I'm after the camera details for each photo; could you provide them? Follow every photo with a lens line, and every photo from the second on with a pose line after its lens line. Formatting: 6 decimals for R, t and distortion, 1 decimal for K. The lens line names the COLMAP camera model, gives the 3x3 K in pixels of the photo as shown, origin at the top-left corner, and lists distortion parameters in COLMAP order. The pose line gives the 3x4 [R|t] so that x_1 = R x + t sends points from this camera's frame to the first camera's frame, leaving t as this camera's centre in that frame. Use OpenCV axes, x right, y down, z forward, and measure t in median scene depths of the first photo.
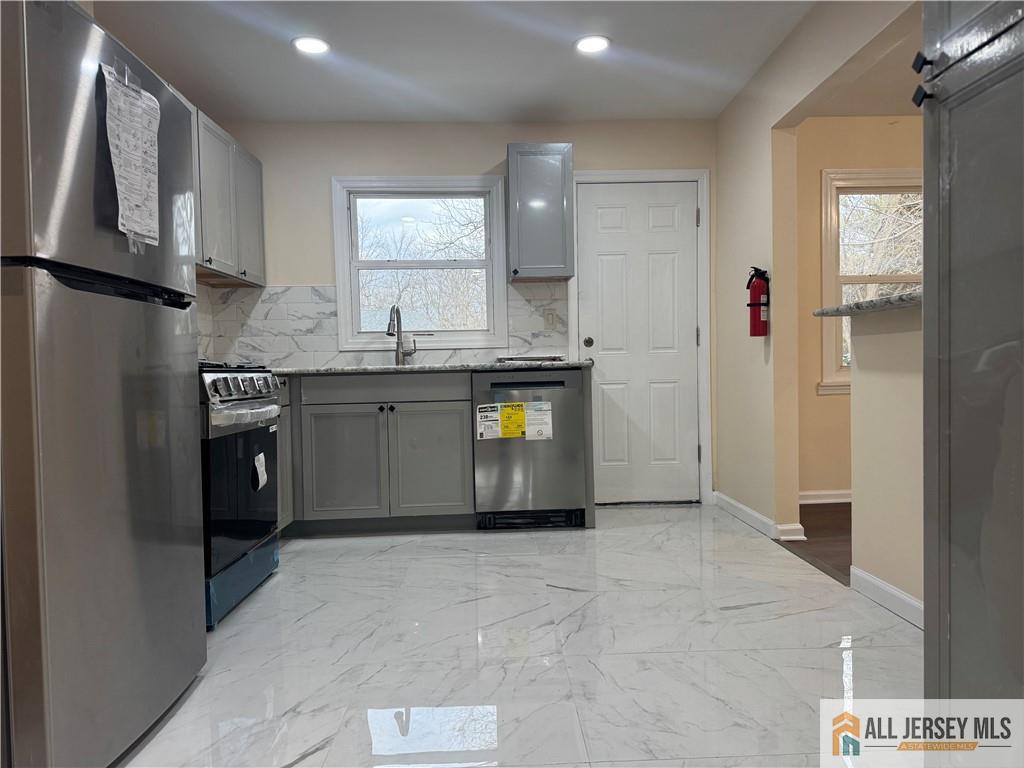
lens RADIAL K [[719.2, 0, 511.8], [0, 719.2, 385.5], [0, 0, 1]] dist [-0.006465, -0.002407]
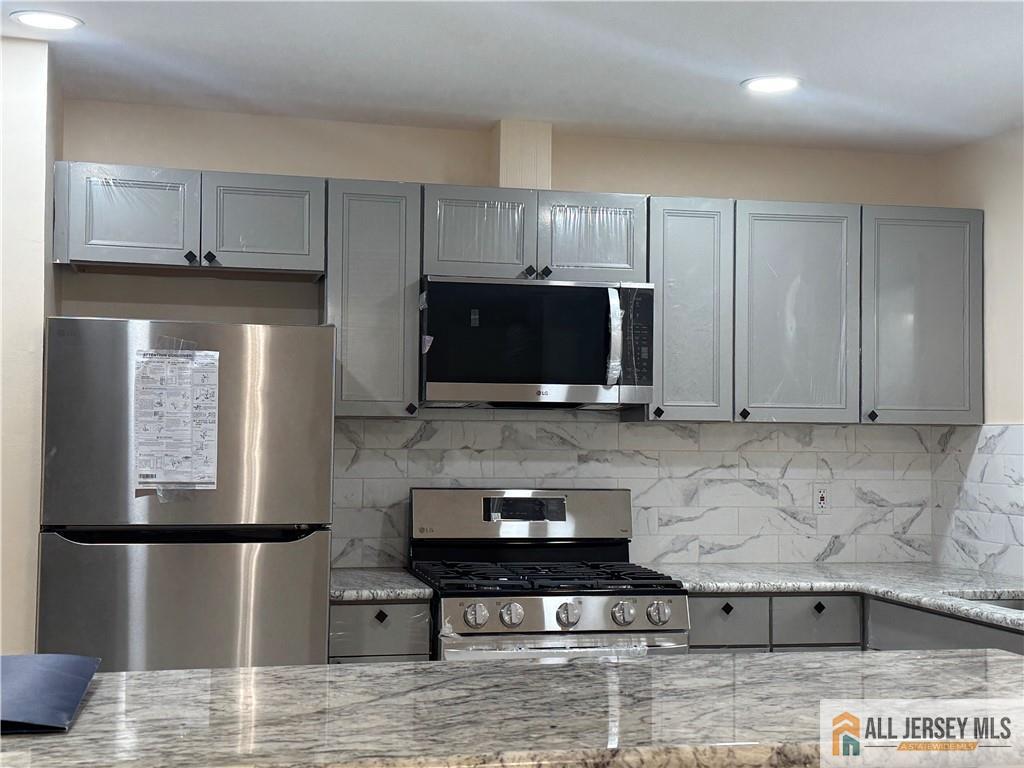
lens RADIAL K [[1408.5, 0, 512.0], [0, 1408.5, 384.6], [0, 0, 1]] dist [0.013663, 0.000000]
pose [[0.208280, -0.012633, -0.977988, 0.670077], [-0.037590, 0.999074, -0.020911, -0.132035], [0.977347, 0.041118, 0.207613, 0.405601]]
